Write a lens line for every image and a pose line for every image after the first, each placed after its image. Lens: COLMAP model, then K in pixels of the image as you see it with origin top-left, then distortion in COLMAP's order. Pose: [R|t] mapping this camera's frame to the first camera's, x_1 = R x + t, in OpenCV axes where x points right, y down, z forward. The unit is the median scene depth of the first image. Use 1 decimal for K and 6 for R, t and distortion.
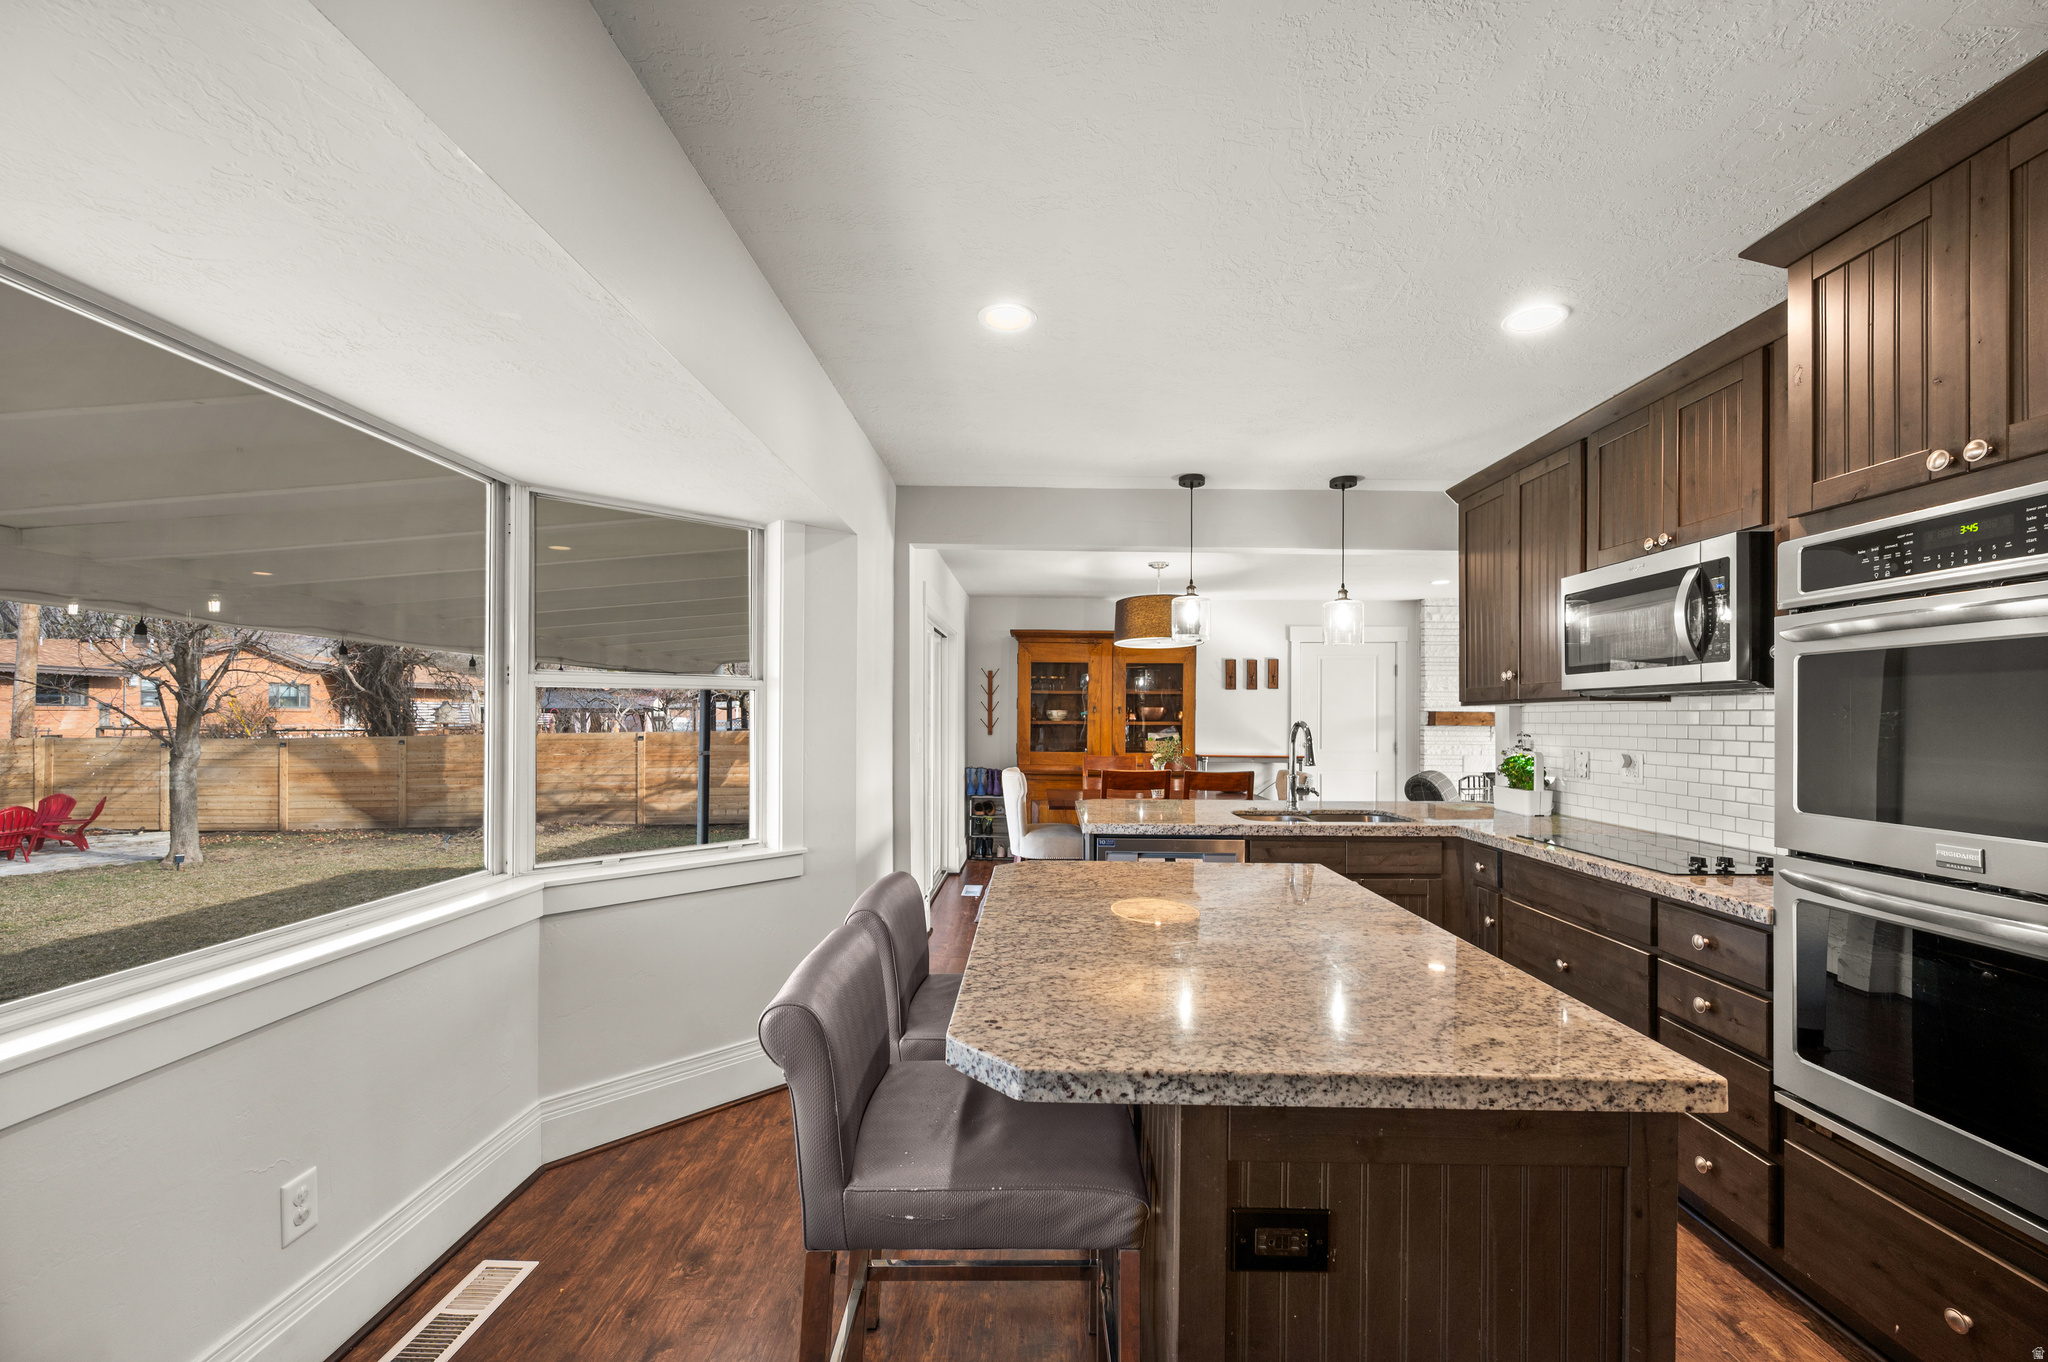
lens RADIAL K [[822.4, 0, 1020.5], [0, 822.4, 712.2], [0, 0, 1]] dist [0.000420, -0.001395]
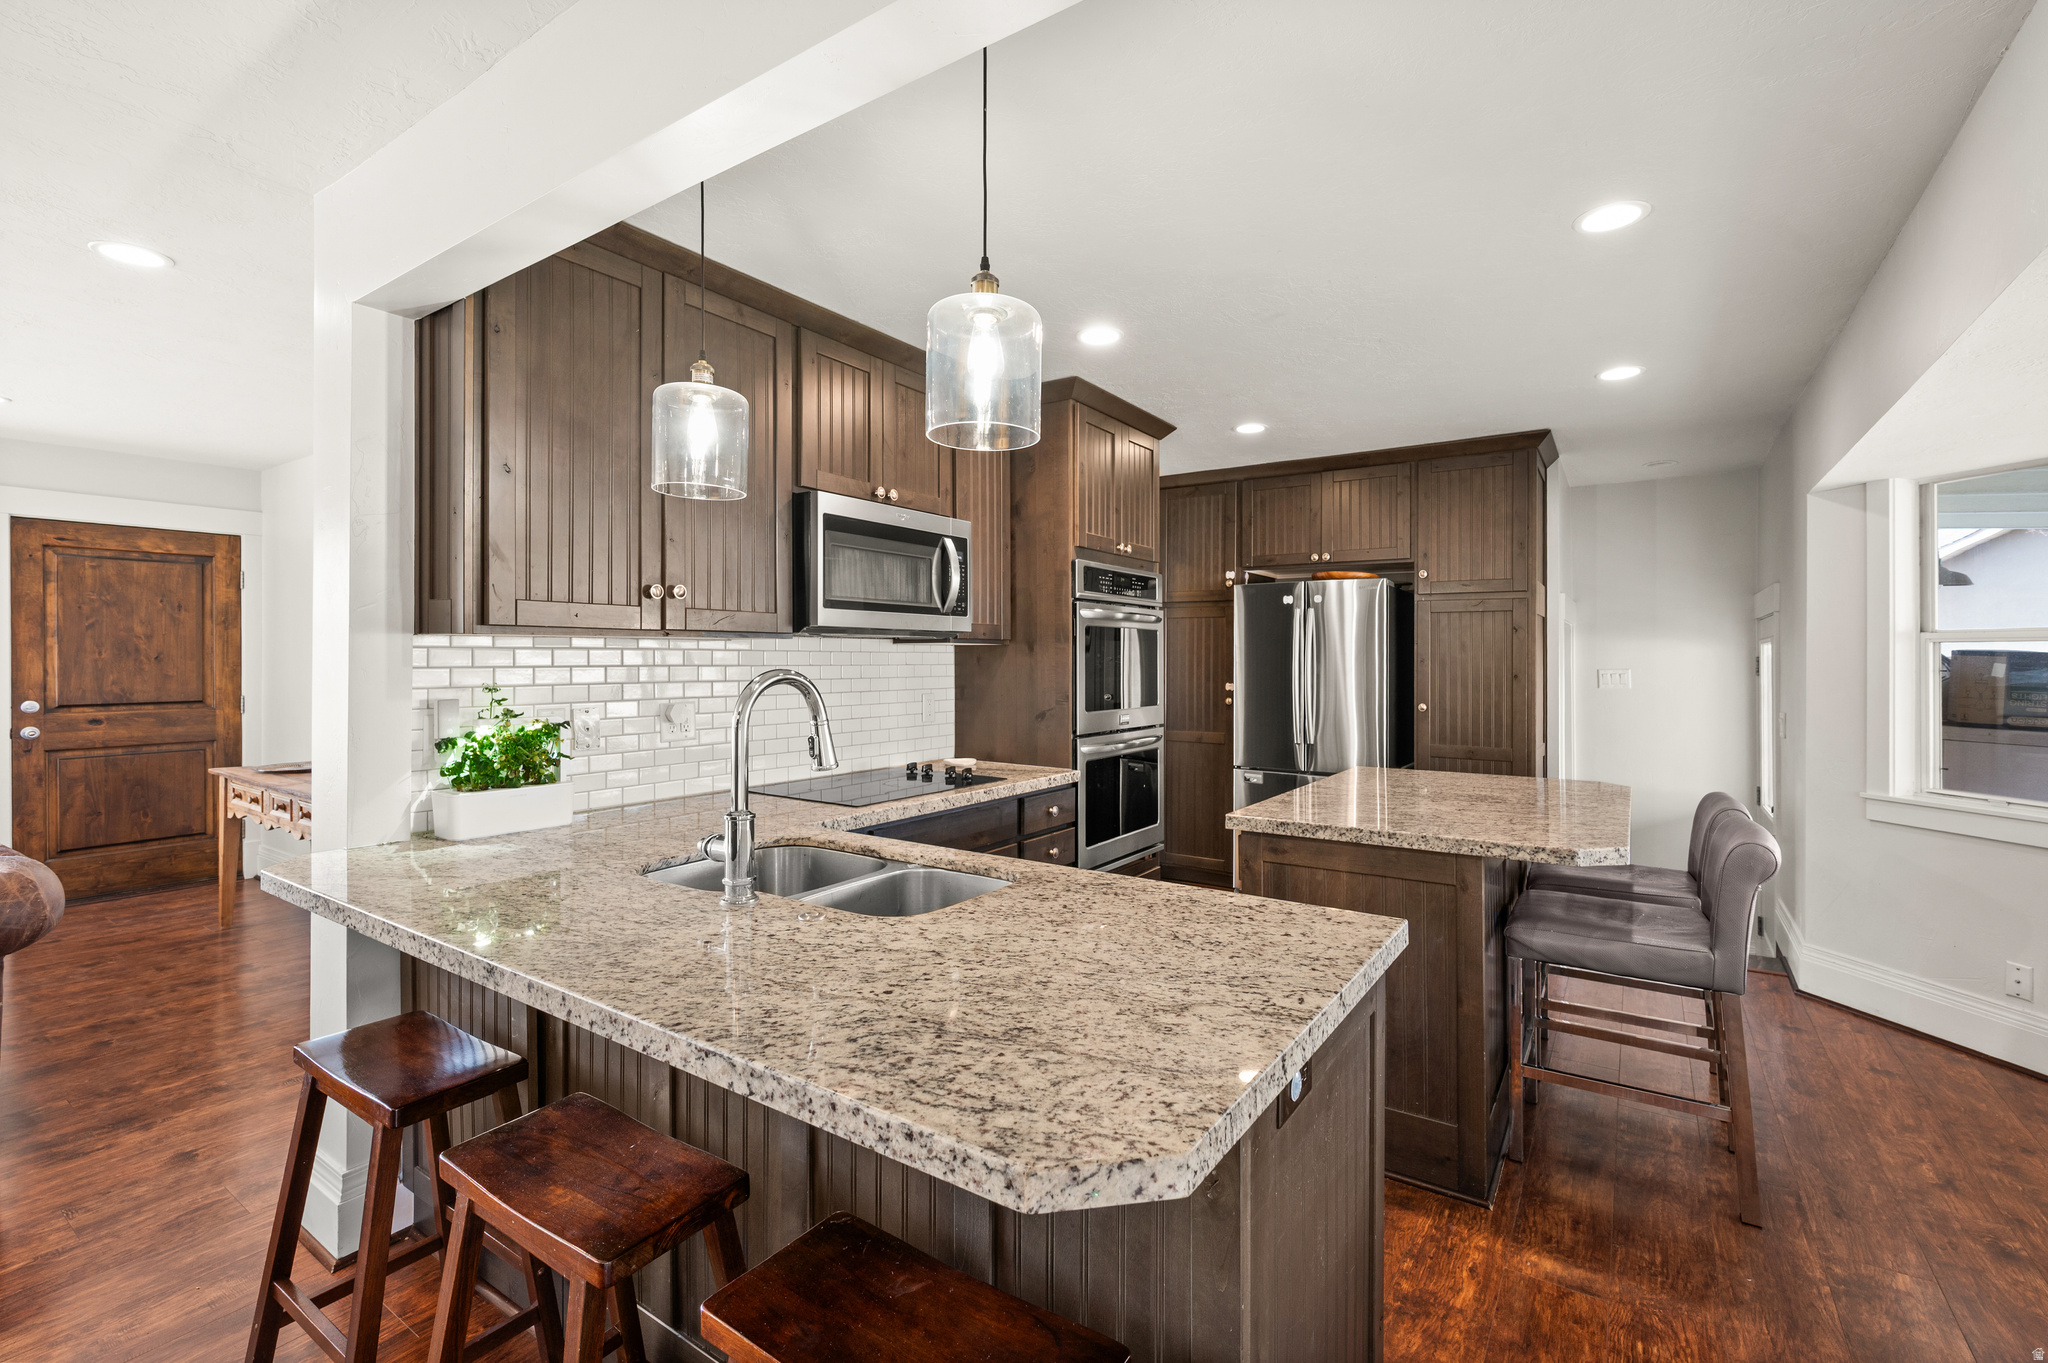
lens RADIAL K [[894.4, 0, 1032.0], [0, 894.4, 656.1], [0, 0, 1]] dist [-0.004583, 0.001578]
pose [[-0.838160, -0.005494, 0.545397, -0.012092], [-0.010332, 0.999930, -0.005806, 0.005671], [-0.545327, -0.010502, -0.838158, 1.466807]]
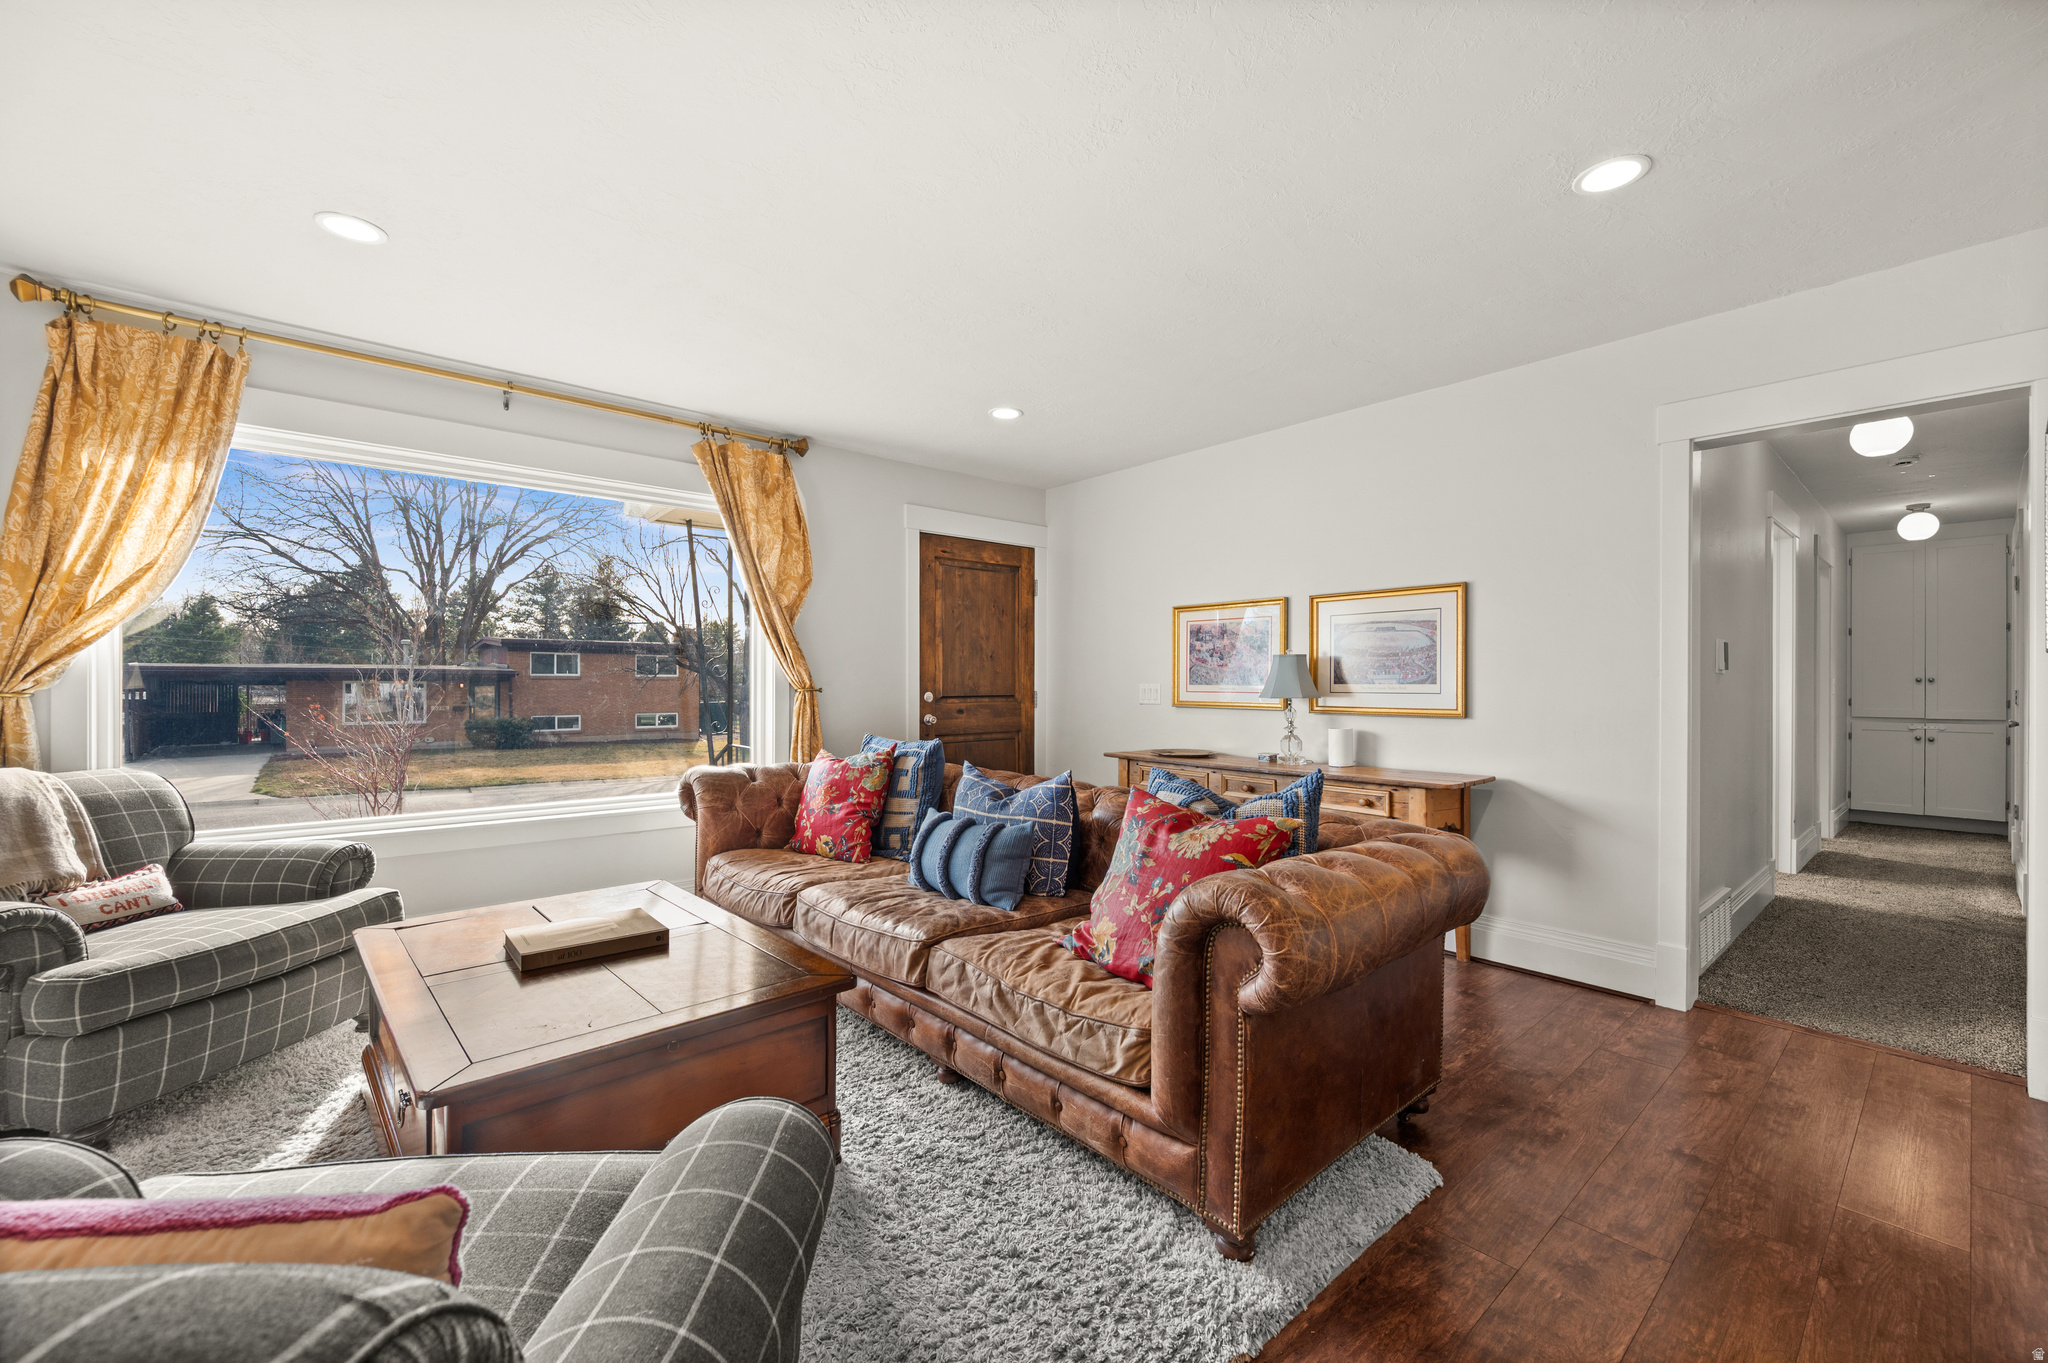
lens RADIAL K [[822.4, 0, 1006.3], [0, 822.4, 675.5], [0, 0, 1]] dist [0.000420, -0.001395]
pose [[-0.663035, -0.002046, 0.748586, 0.844956], [-0.013836, 0.999859, -0.009522, 0.065942], [-0.748461, -0.016671, -0.662970, 2.023776]]
